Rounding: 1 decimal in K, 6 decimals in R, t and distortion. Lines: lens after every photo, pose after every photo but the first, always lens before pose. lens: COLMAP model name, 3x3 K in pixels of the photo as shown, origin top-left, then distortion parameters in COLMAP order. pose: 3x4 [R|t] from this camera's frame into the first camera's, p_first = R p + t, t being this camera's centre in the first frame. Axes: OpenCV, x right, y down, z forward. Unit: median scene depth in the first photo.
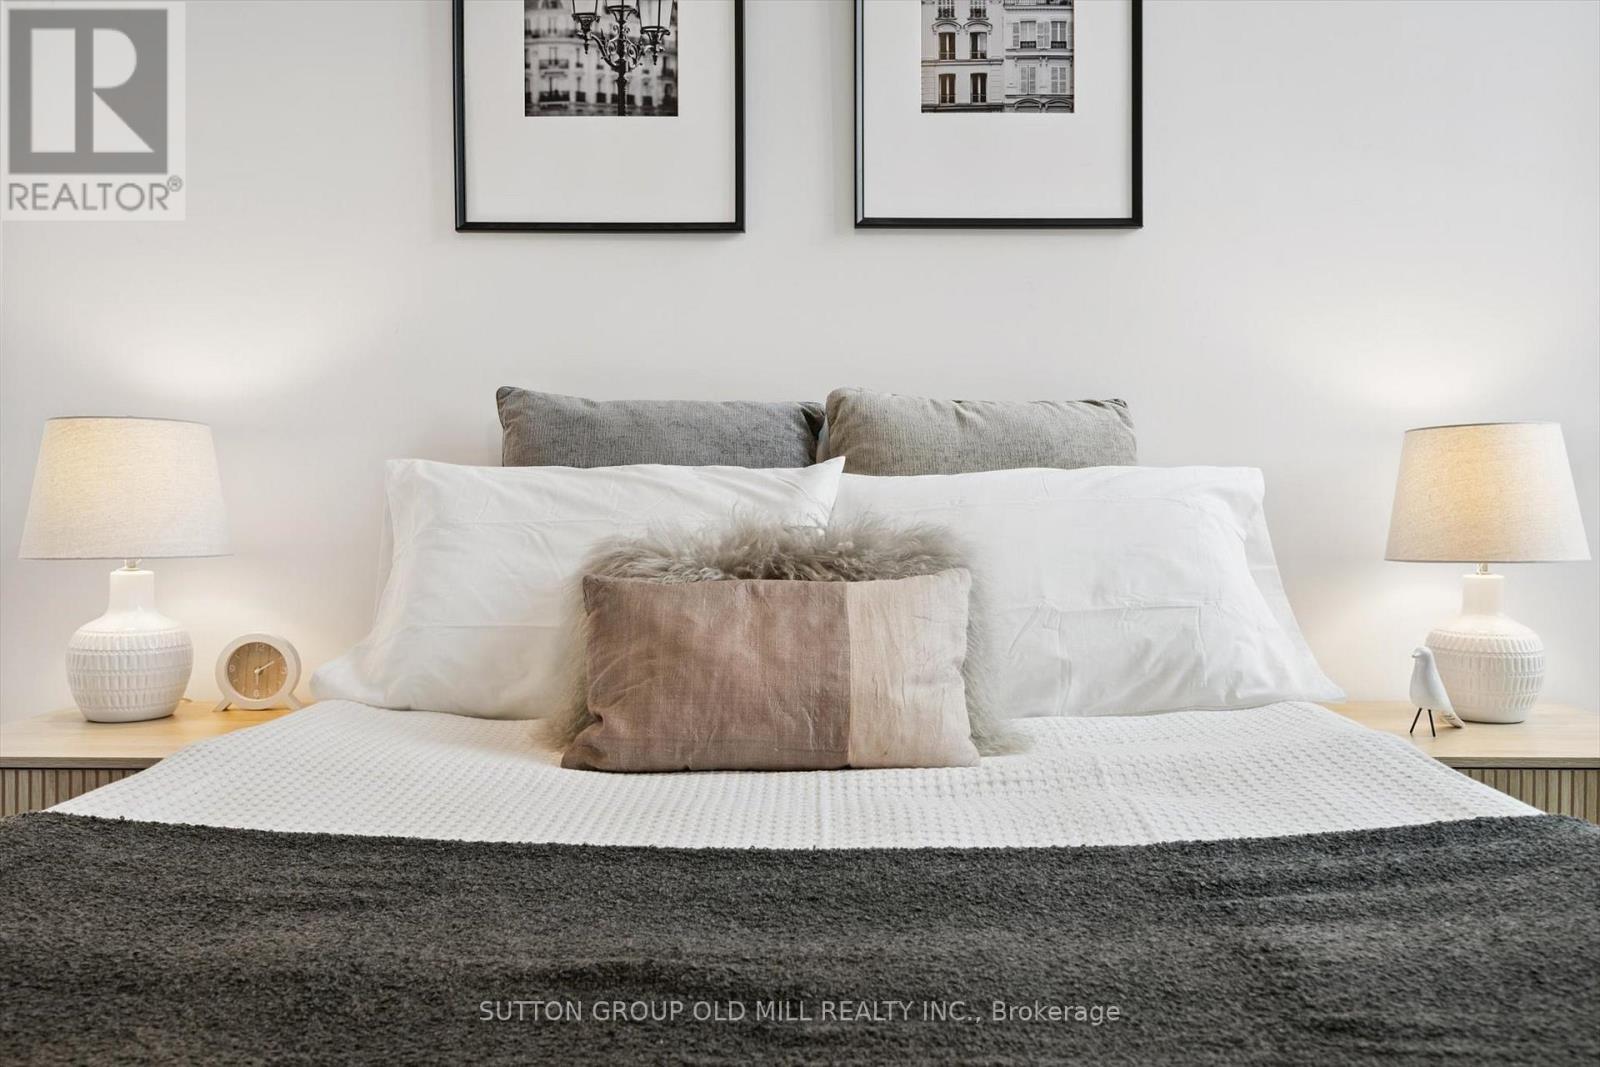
lens RADIAL K [[1187.8, 0, 803.8], [0, 1187.8, 518.0], [0, 0, 1]] dist [-0.013733, -0.004410]
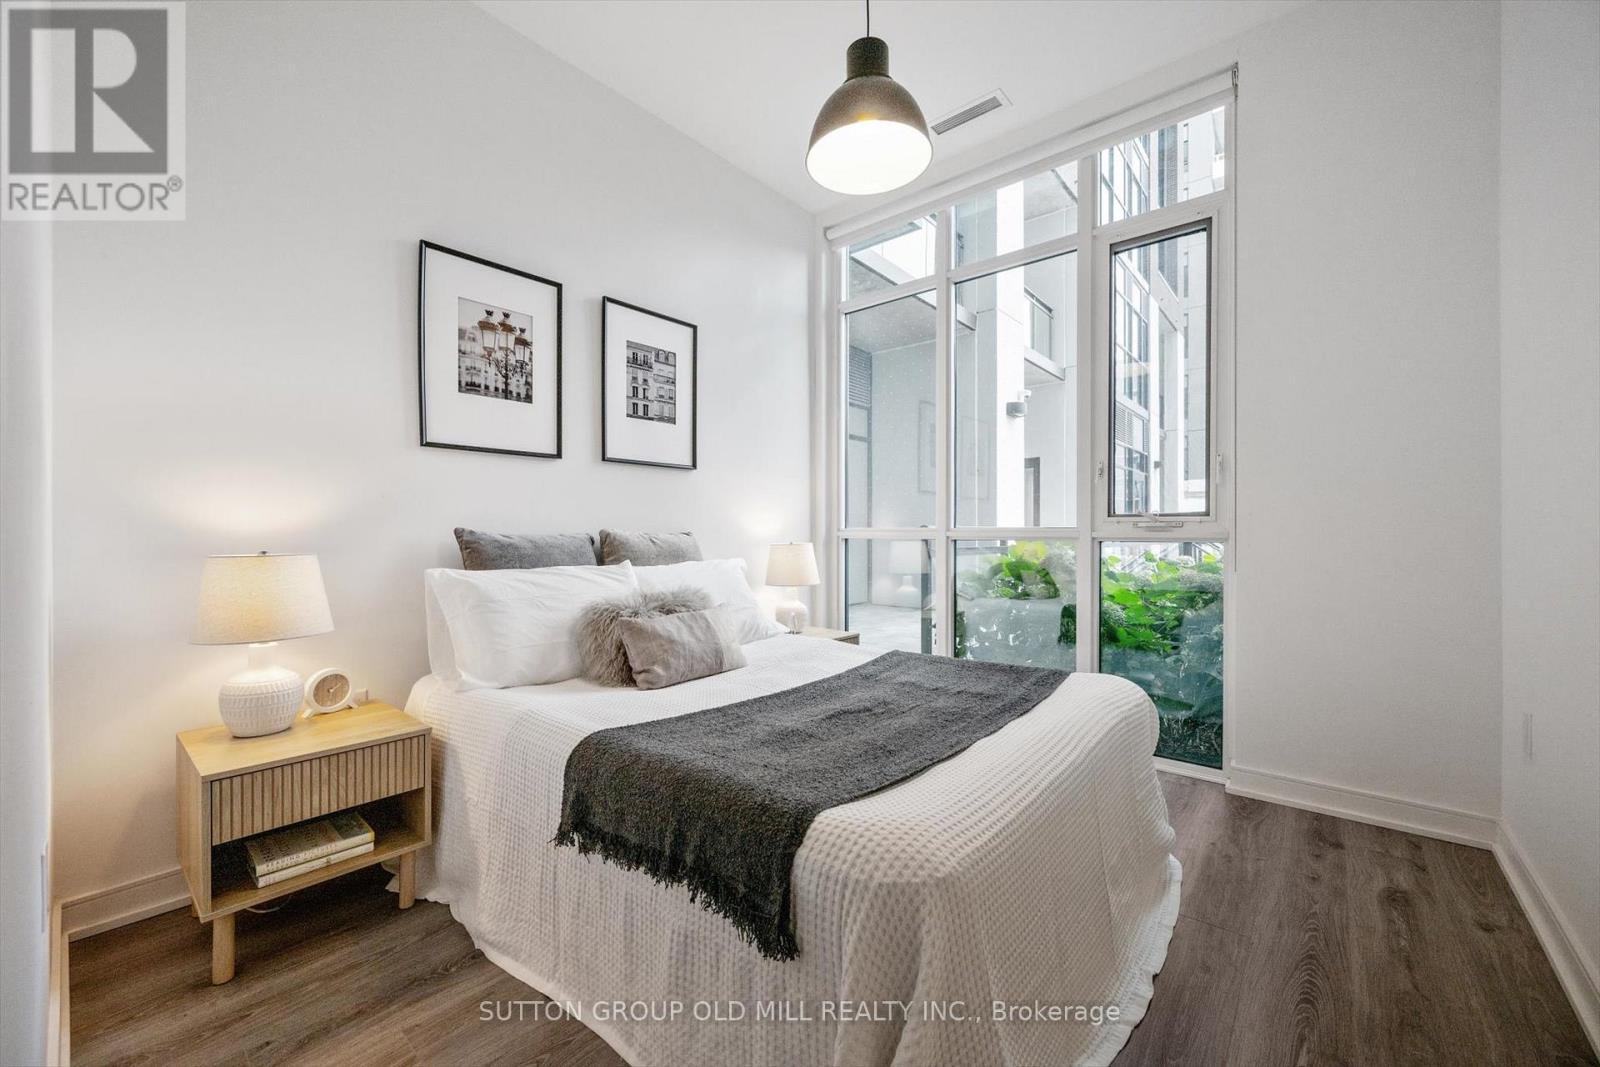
lens RADIAL K [[627.1, 0, 802.2], [0, 627.1, 536.0], [0, 0, 1]] dist [-0.002417, 0.000500]
pose [[0.644044, -0.008481, 0.764941, -0.673011], [0.016443, 0.999861, -0.002759, -0.083553], [-0.764812, 0.014355, 0.644094, -0.122825]]
